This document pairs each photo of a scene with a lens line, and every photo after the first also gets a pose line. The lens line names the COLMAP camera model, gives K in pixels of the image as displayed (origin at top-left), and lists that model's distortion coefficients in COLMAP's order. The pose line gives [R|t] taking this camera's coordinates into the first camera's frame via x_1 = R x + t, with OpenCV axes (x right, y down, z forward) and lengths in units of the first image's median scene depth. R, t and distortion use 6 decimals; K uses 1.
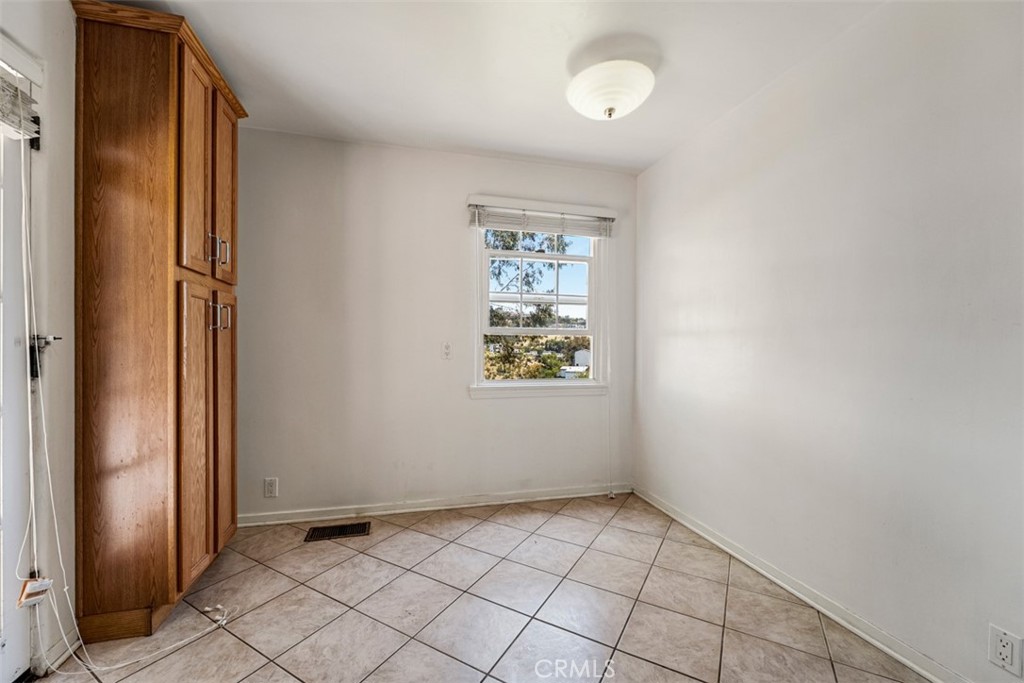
lens RADIAL K [[420.0, 0, 512.8], [0, 420.0, 349.2], [0, 0, 1]] dist [-0.001017, -0.000022]
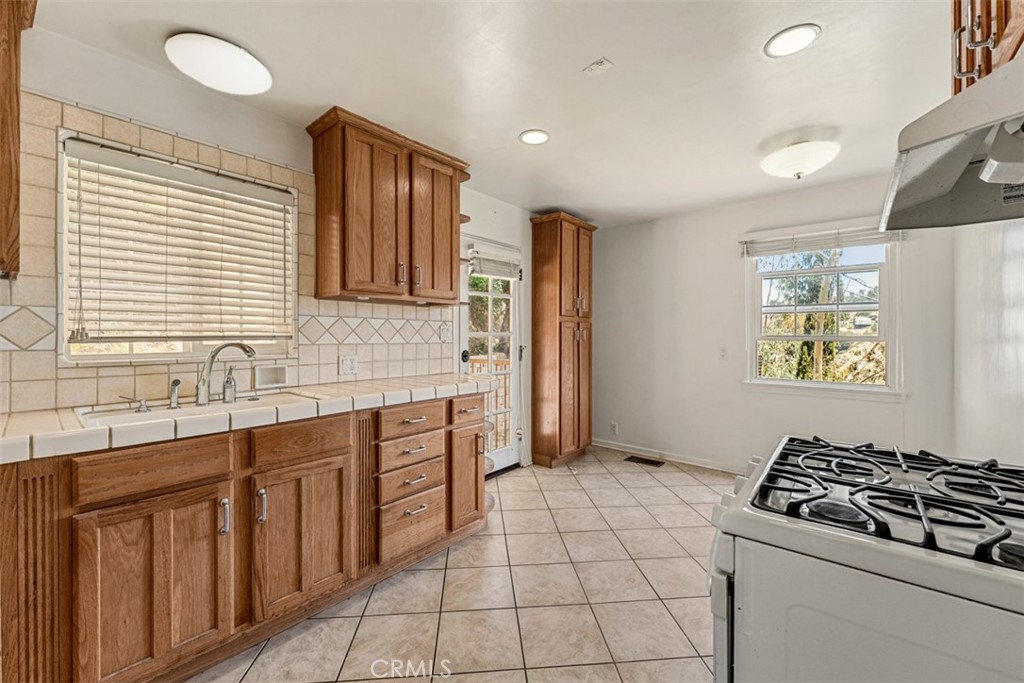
lens RADIAL K [[413.4, 0, 514.0], [0, 413.4, 338.8], [0, 0, 1]] dist [-0.001510, -0.000181]
pose [[0.588598, 0.005888, -0.808404, 0.809028], [-0.007007, 0.999973, 0.002181, -0.062578], [0.808395, 0.004380, 0.588623, -0.503896]]
